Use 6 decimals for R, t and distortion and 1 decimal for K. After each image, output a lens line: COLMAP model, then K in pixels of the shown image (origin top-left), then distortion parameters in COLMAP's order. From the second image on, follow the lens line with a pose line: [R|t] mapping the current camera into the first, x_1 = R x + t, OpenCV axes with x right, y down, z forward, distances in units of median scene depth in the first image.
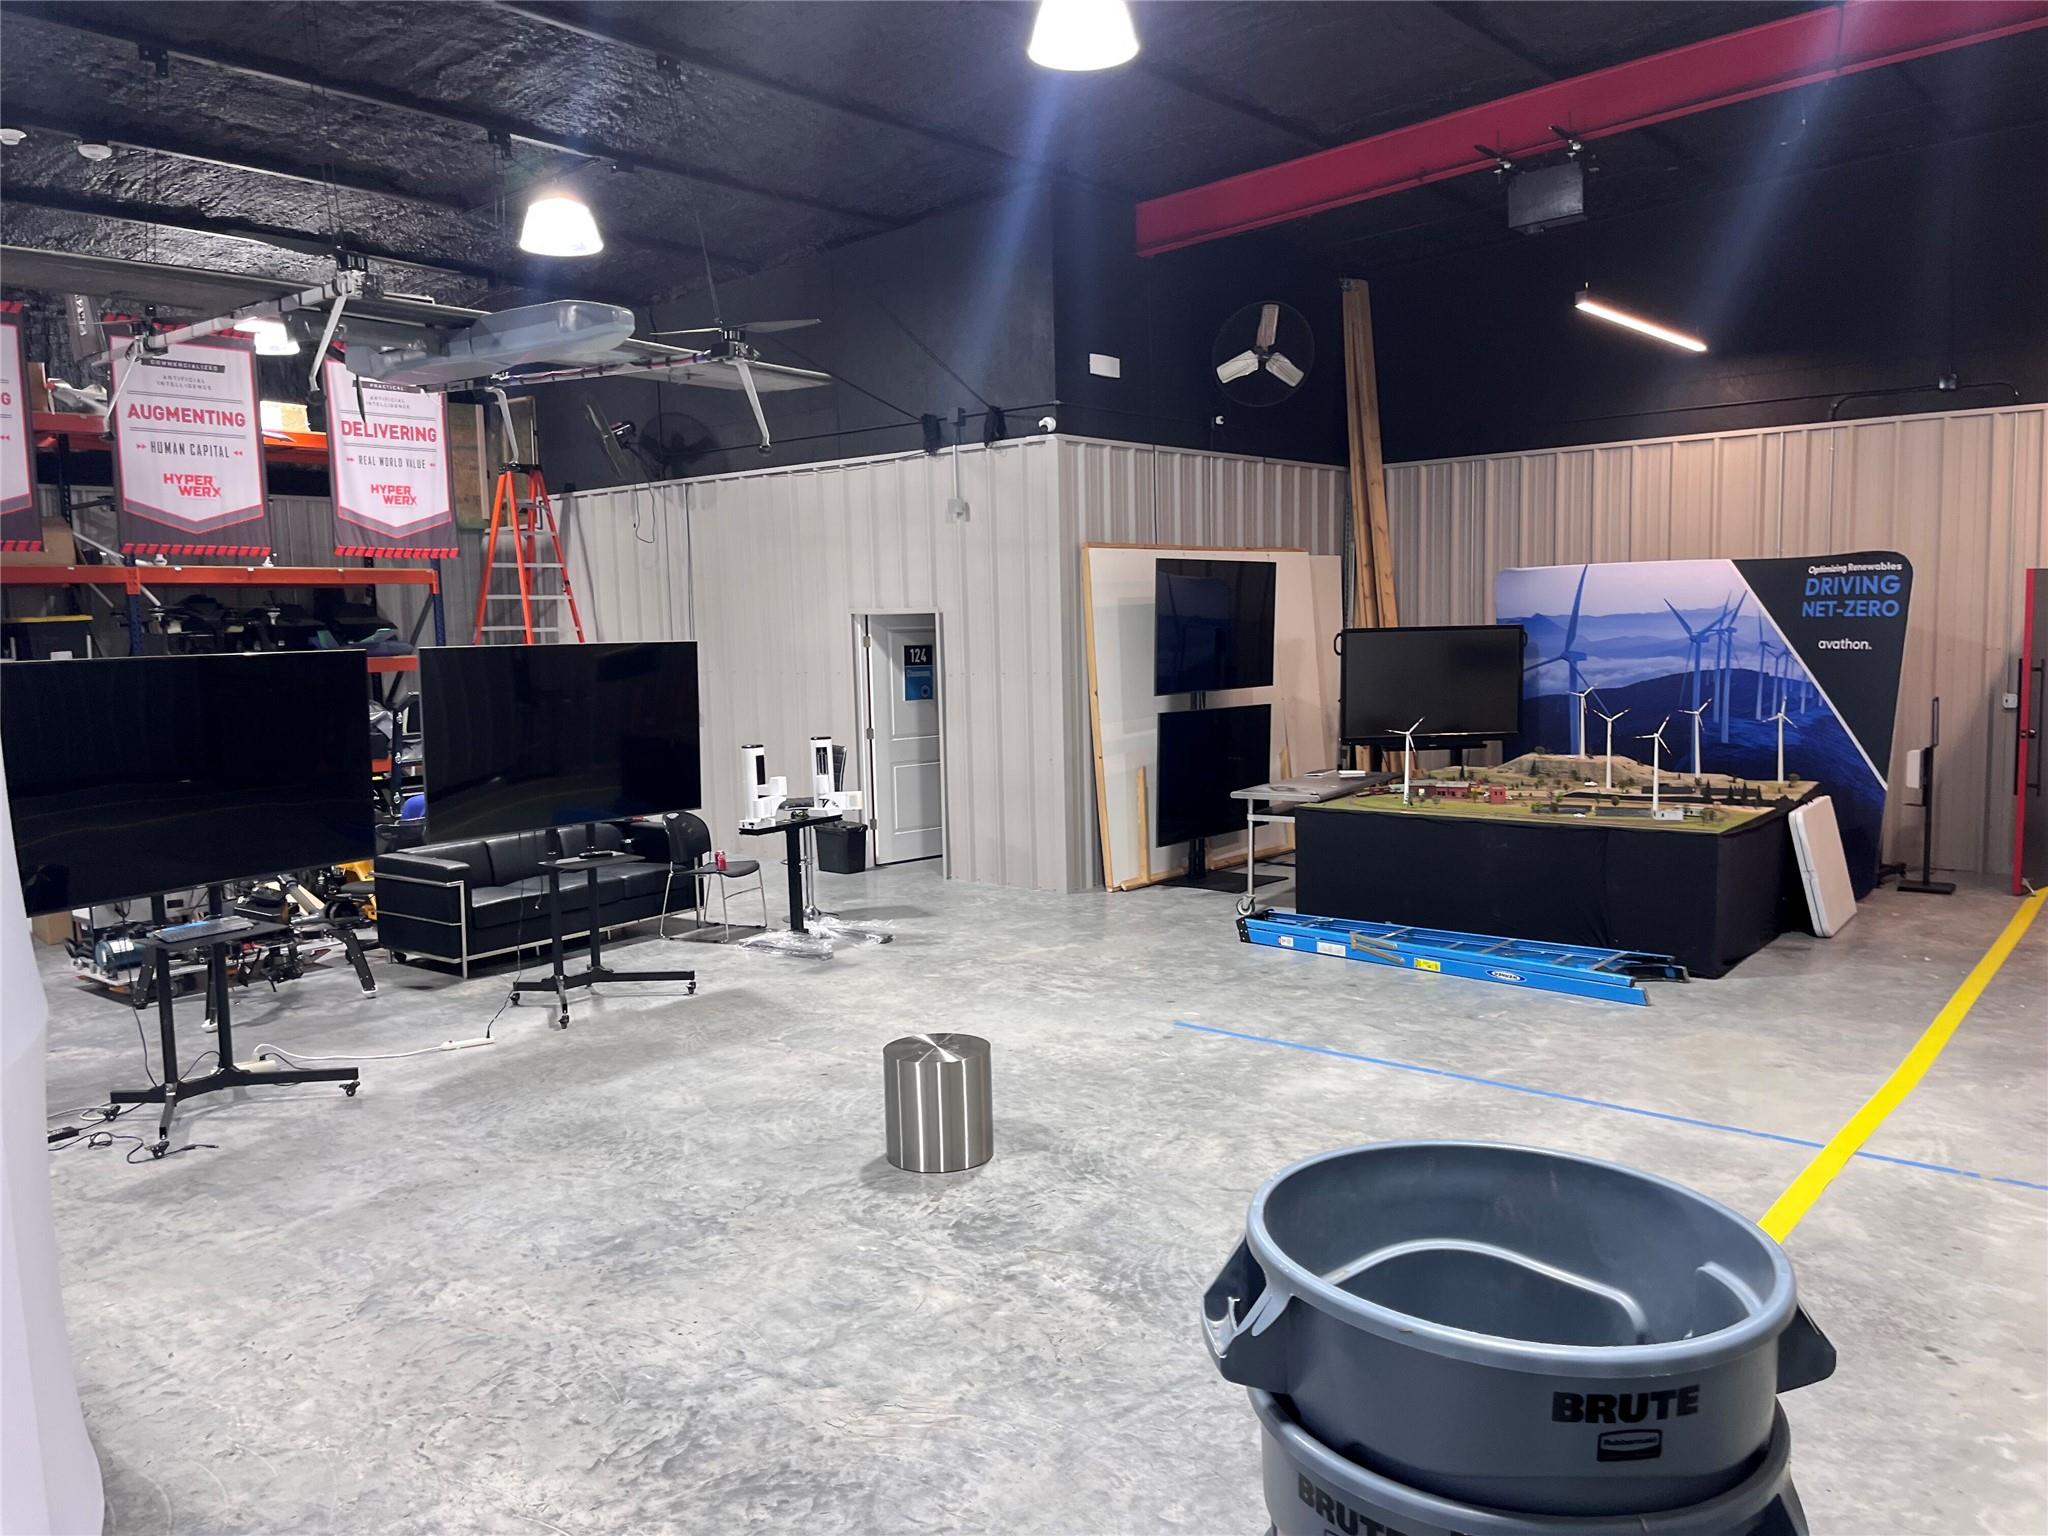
lens RADIAL K [[1546.0, 0, 1010.2], [0, 1546.0, 777.7], [0, 0, 1]] dist [0.078483, -0.108959]
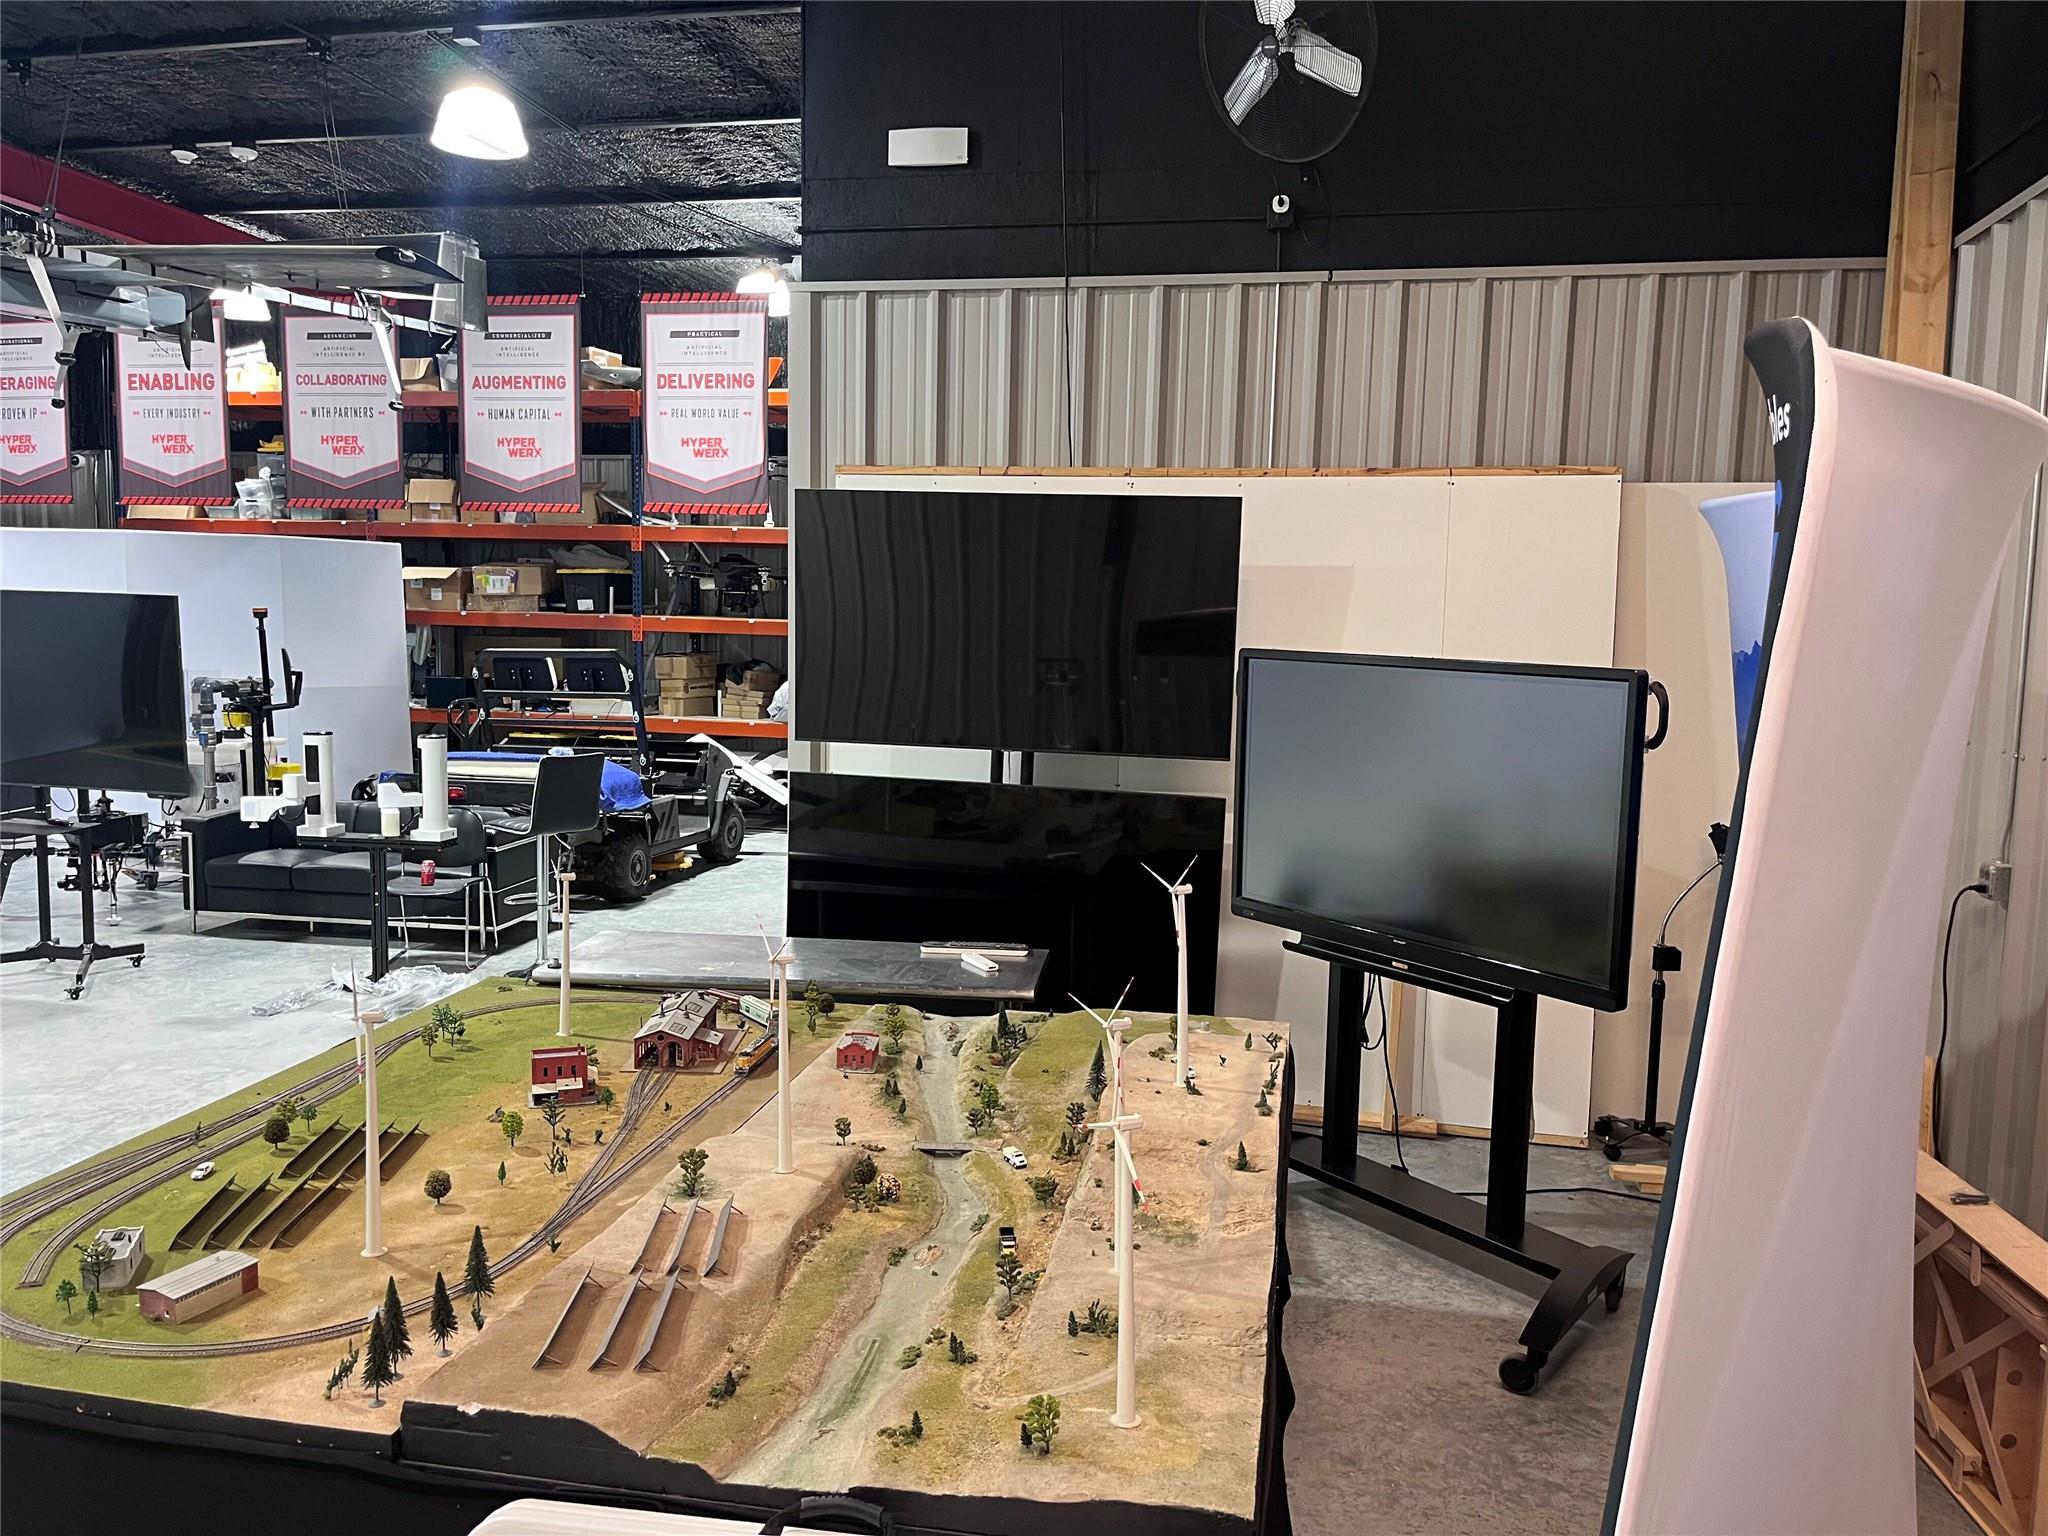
lens RADIAL K [[1546.0, 0, 1022.4], [0, 1546.0, 786.6], [0, 0, 1]] dist [0.078483, -0.108959]
pose [[0.463479, 0.140738, -0.874860, 0.945699], [-0.123123, 0.987958, 0.093705, -0.149574], [0.877512, 0.064285, 0.475226, 1.226864]]
